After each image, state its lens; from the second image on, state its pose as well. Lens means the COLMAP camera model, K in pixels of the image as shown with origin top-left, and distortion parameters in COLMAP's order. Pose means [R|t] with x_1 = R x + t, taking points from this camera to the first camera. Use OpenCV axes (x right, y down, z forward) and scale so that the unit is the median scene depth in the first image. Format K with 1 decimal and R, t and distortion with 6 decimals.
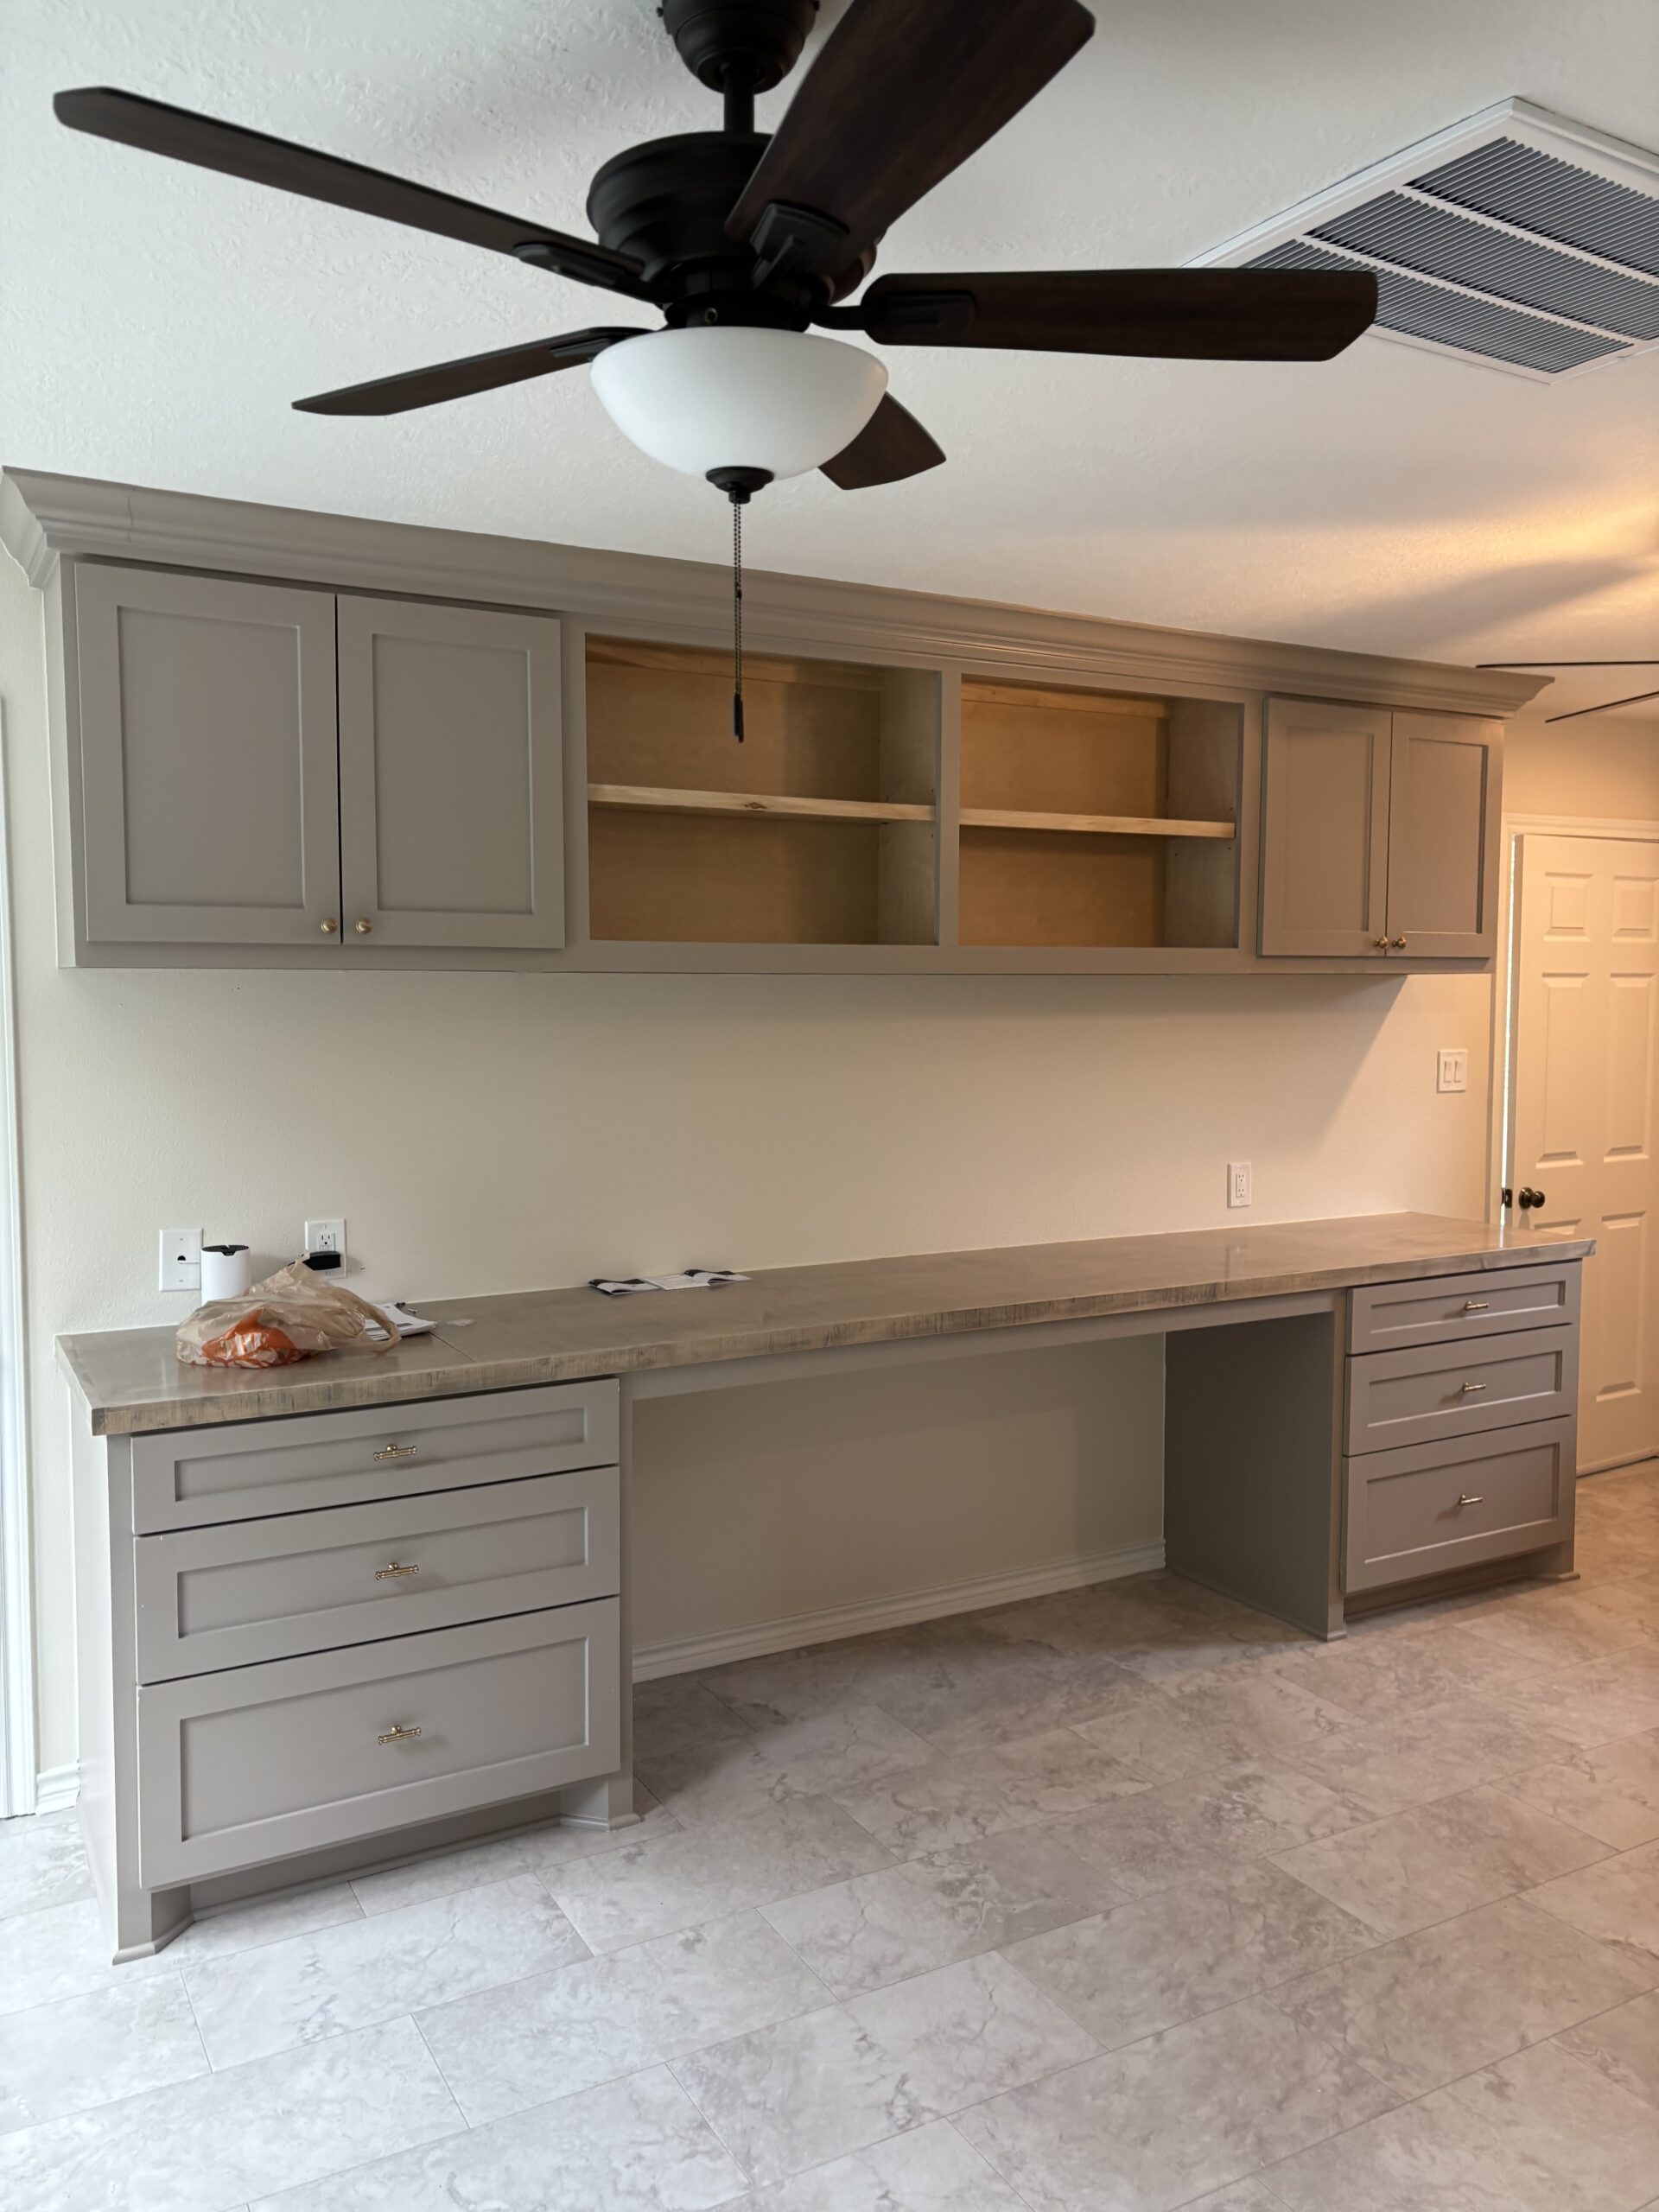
lens RADIAL K [[1662.7, 0, 829.5], [0, 1662.7, 1106.0], [0, 0, 1]] dist [0.068200, -0.081737]
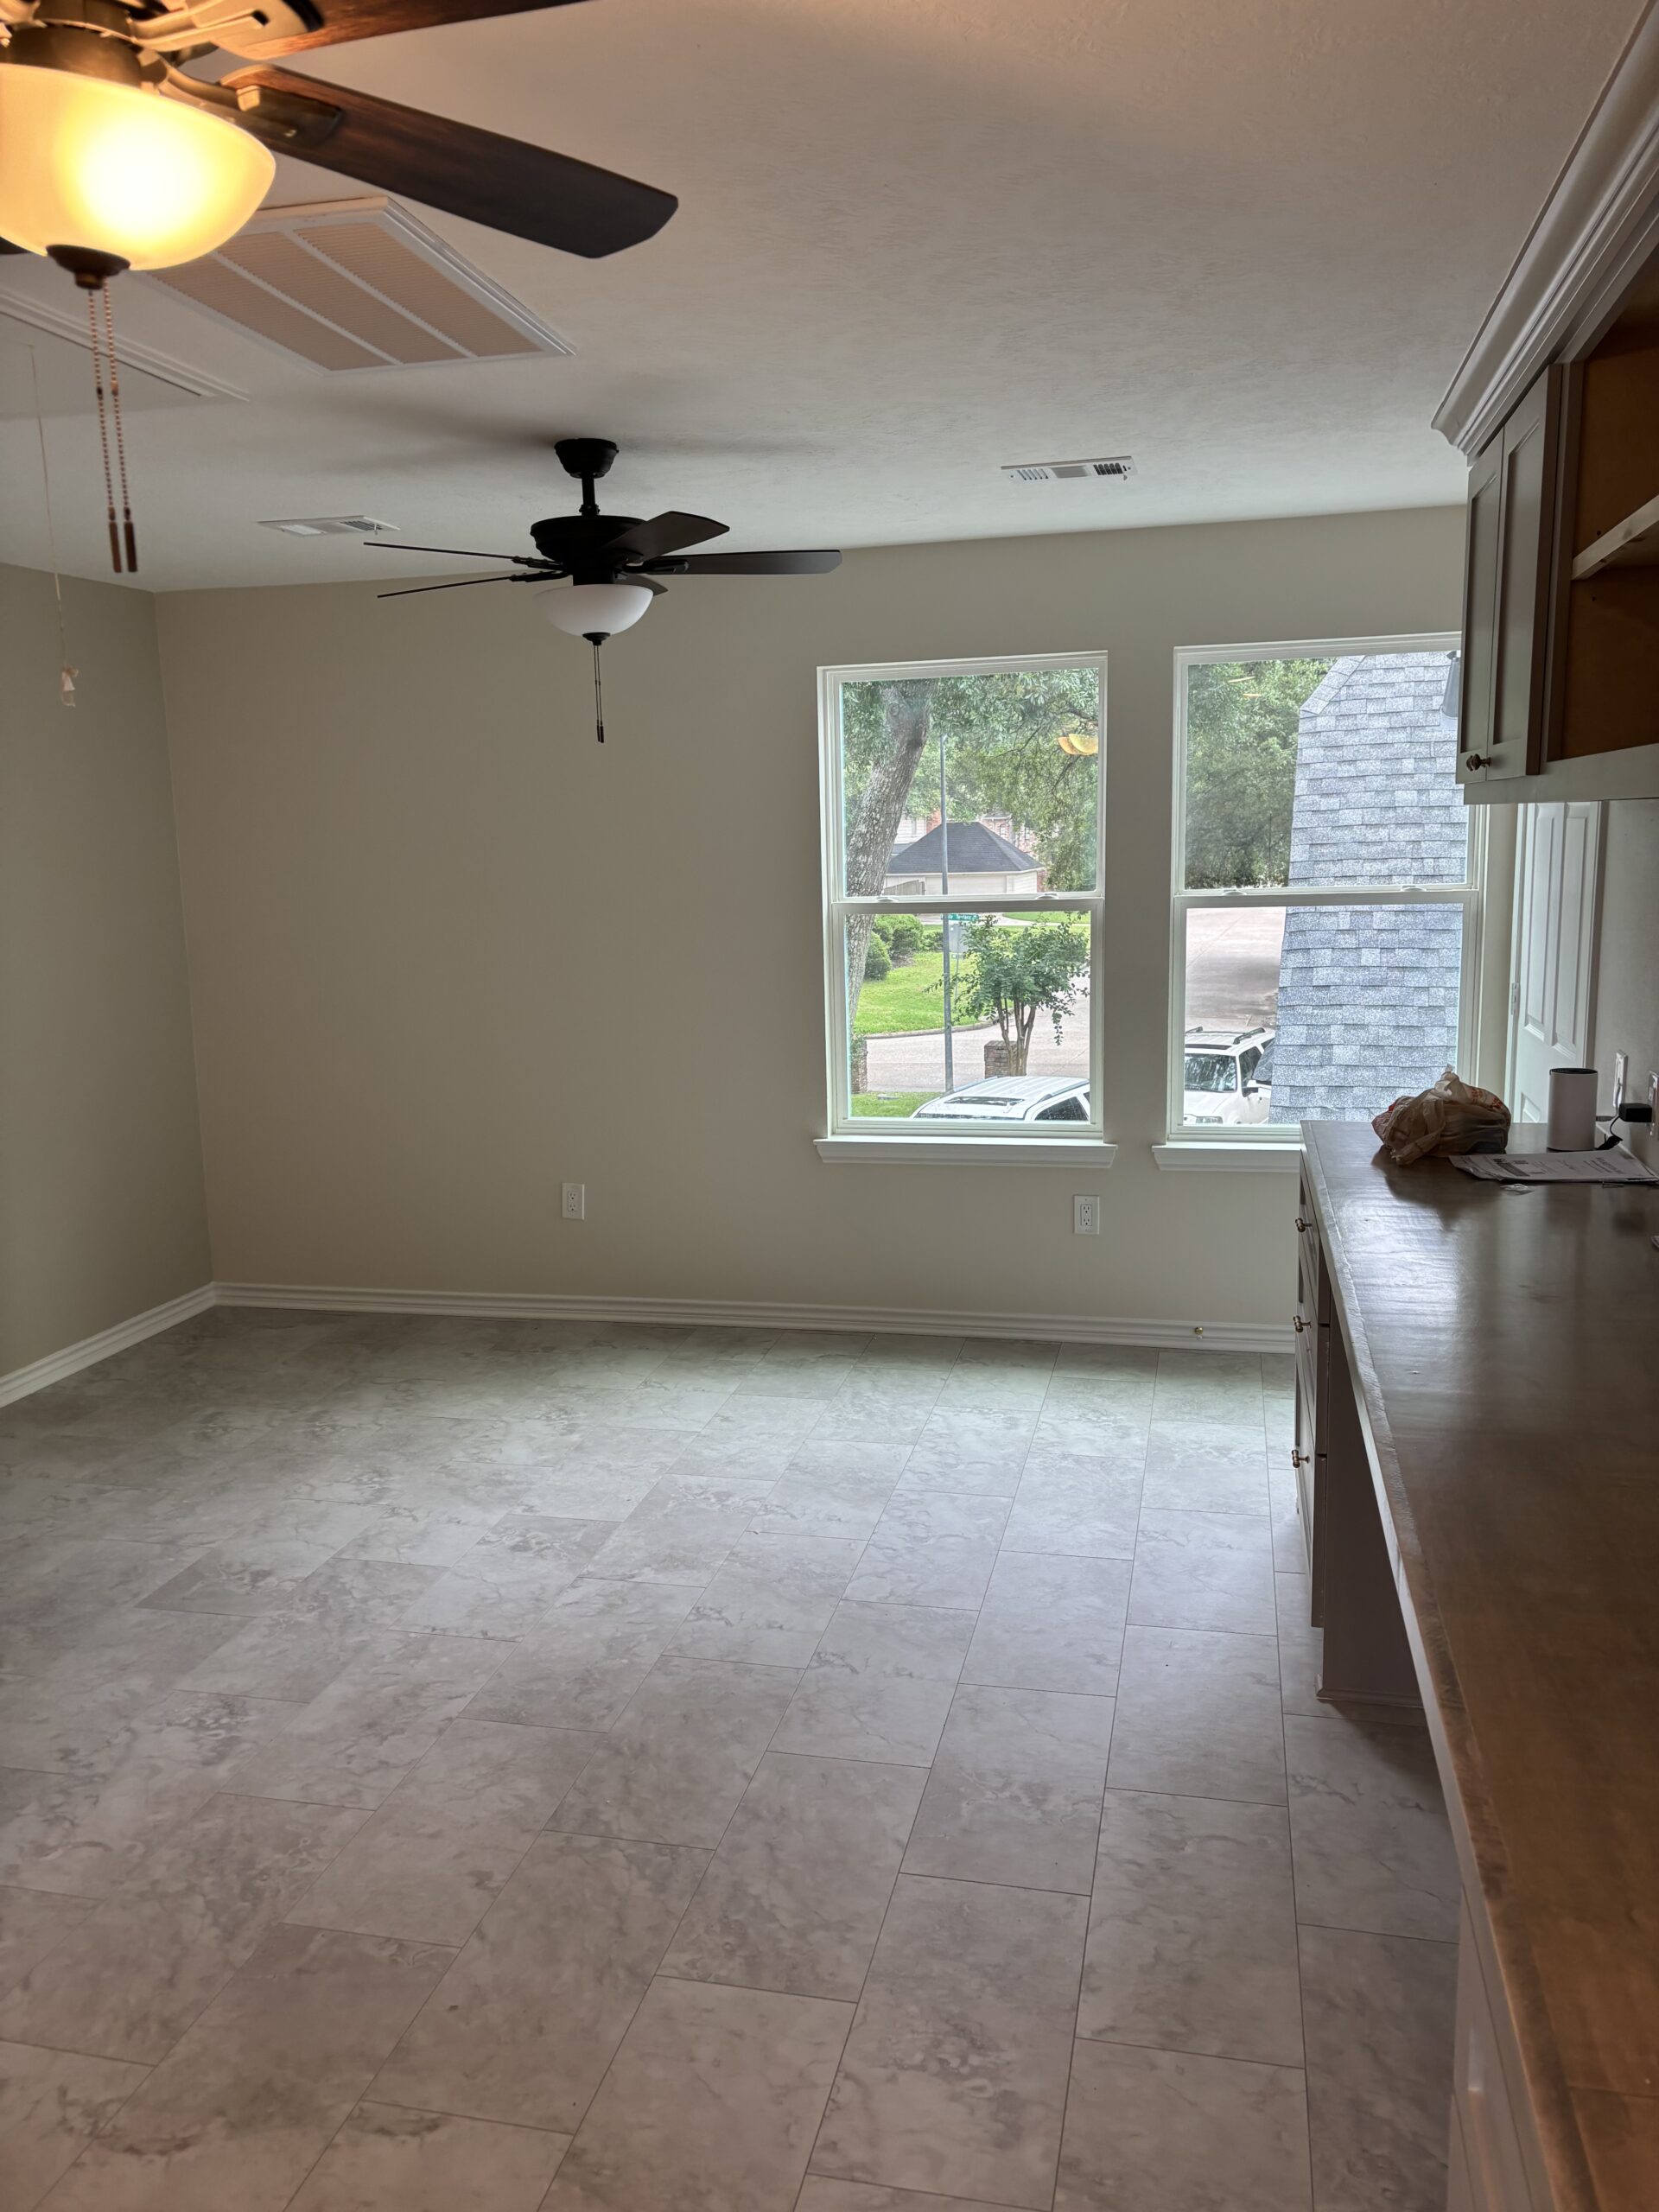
lens RADIAL K [[1674.9, 0, 829.5], [0, 1674.9, 1106.0], [0, 0, 1]] dist [0.036405, -0.009369]
pose [[-0.677608, 0.135977, -0.722743, 0.804239], [-0.034242, 0.975859, 0.215702, -0.121084], [0.734626, 0.170910, -0.656593, 1.496447]]
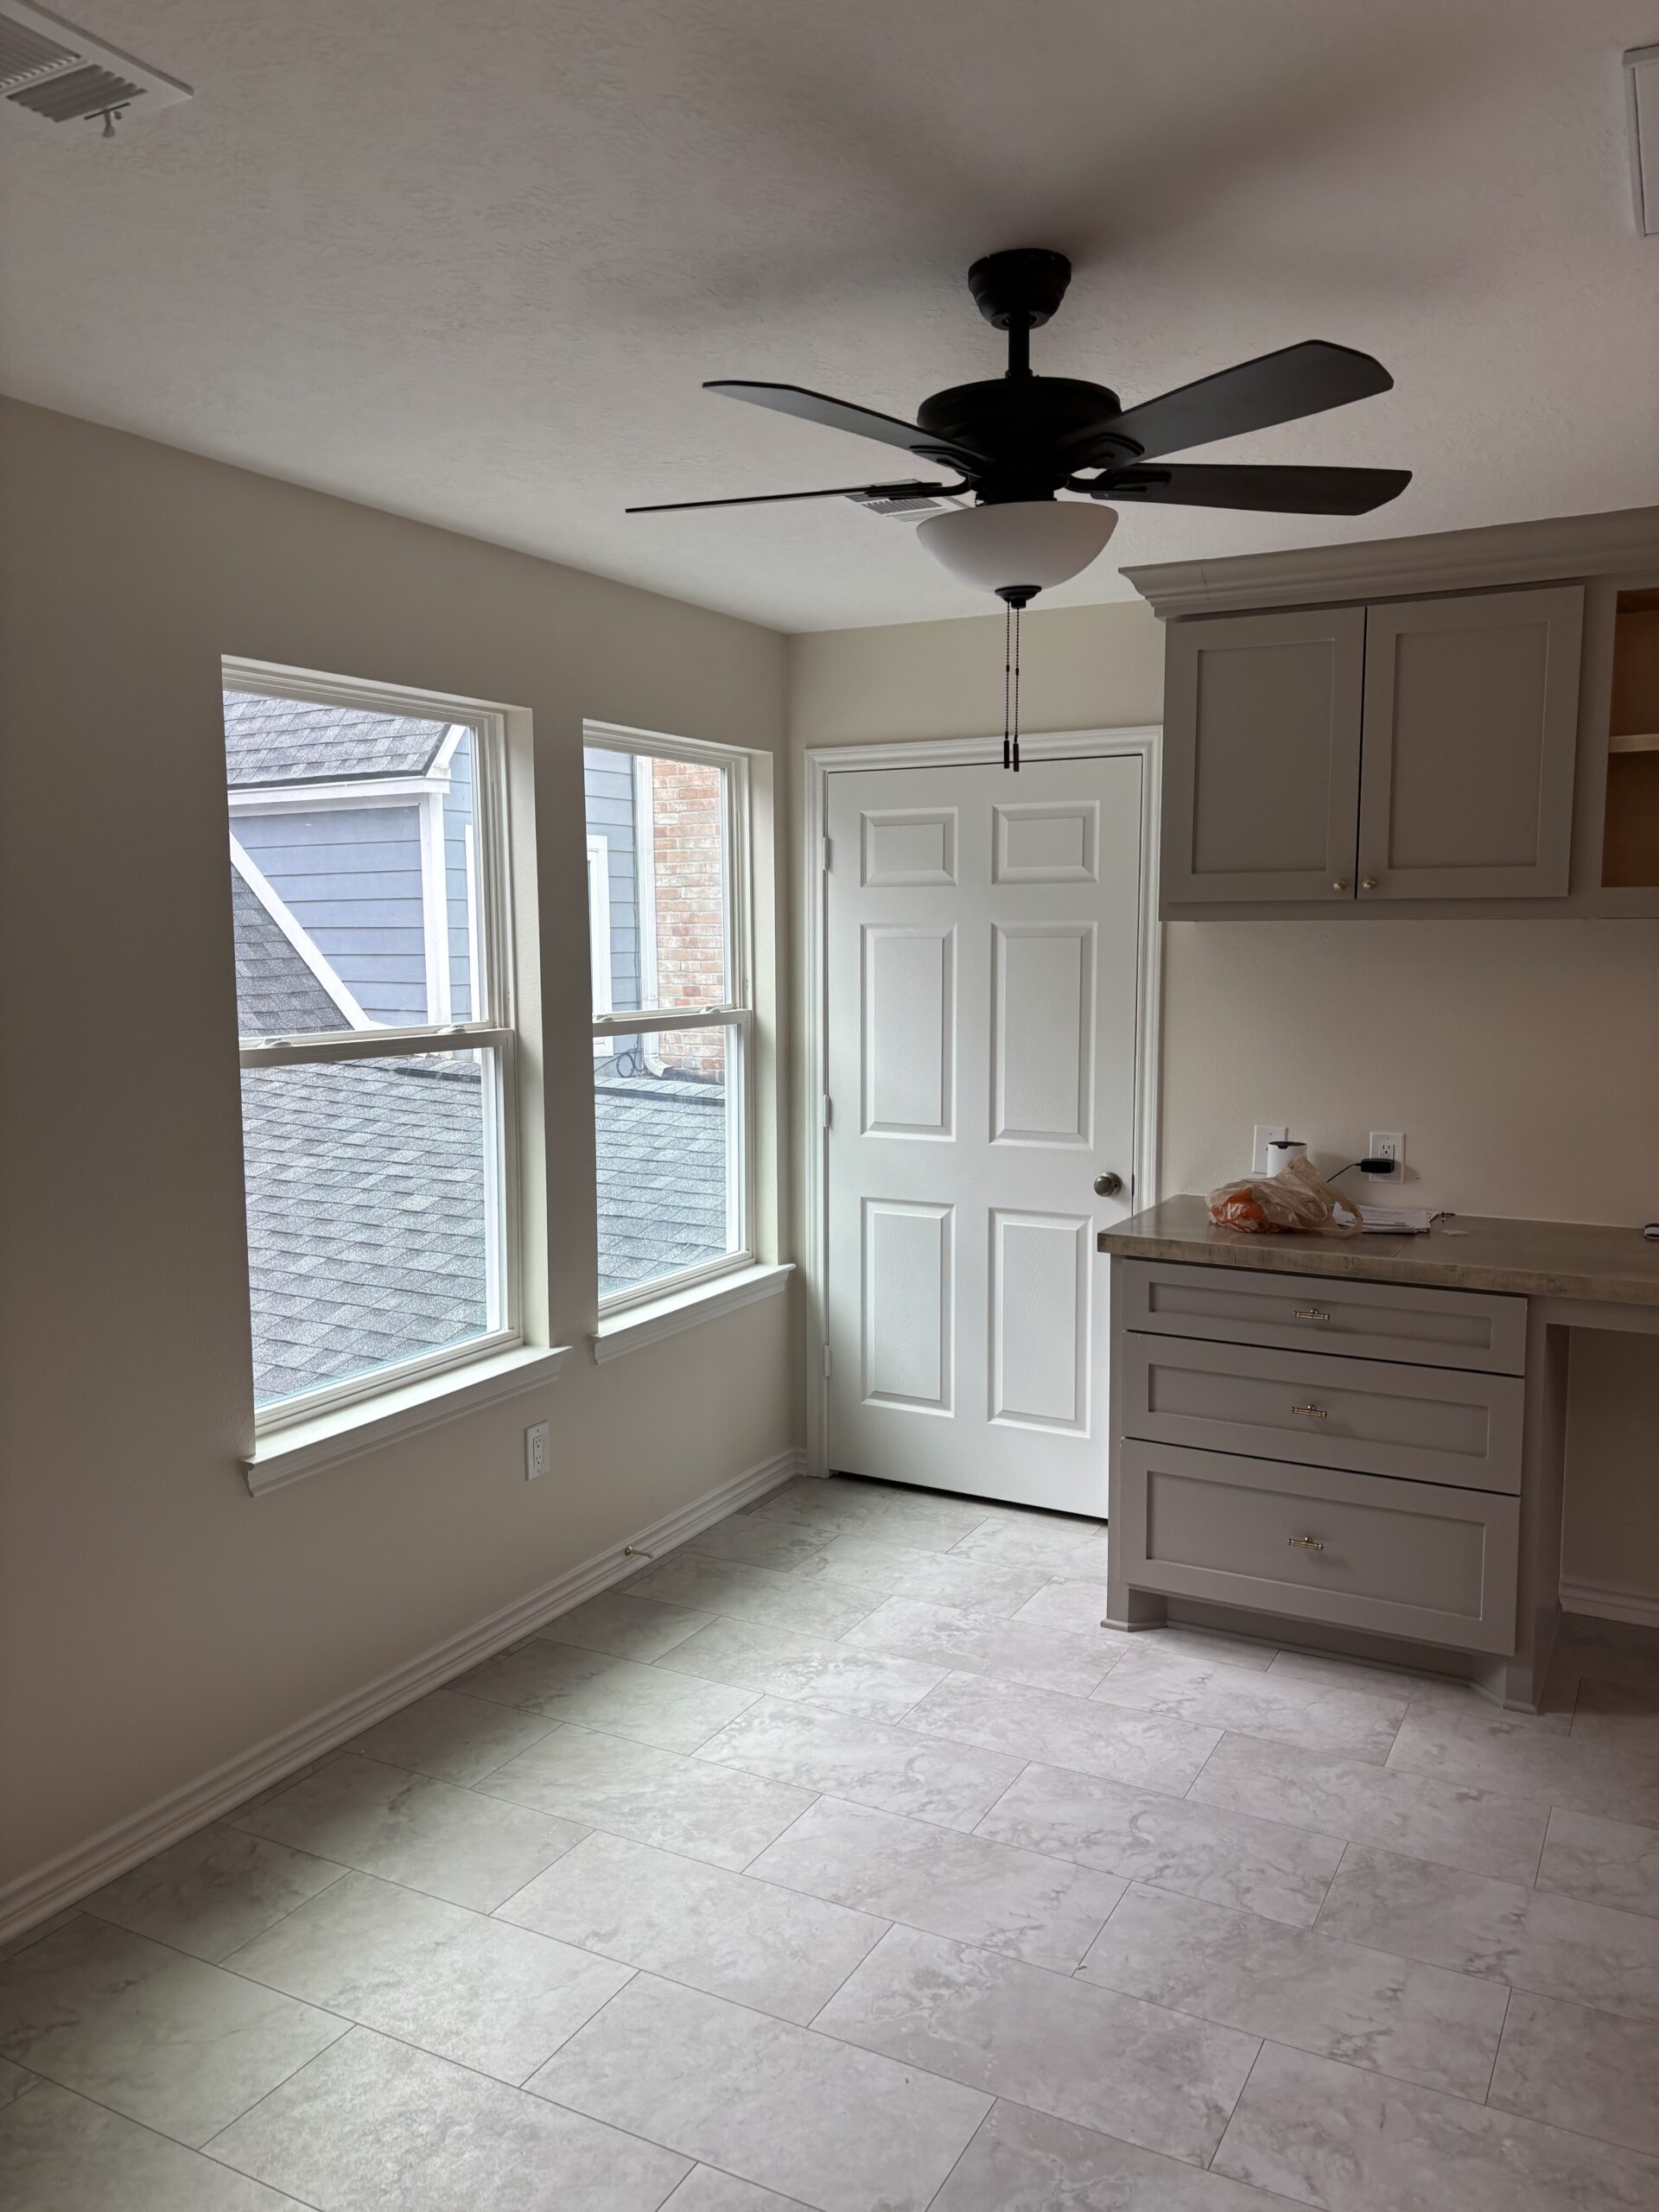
lens RADIAL K [[1689.4, 0, 829.5], [0, 1689.4, 1106.0], [0, 0, 1]] dist [0.057127, -0.053981]
pose [[0.533385, 0.084845, -0.841606, 0.577189], [-0.058343, 0.996277, 0.063462, -0.004335], [0.843858, 0.015253, 0.536350, 0.029881]]
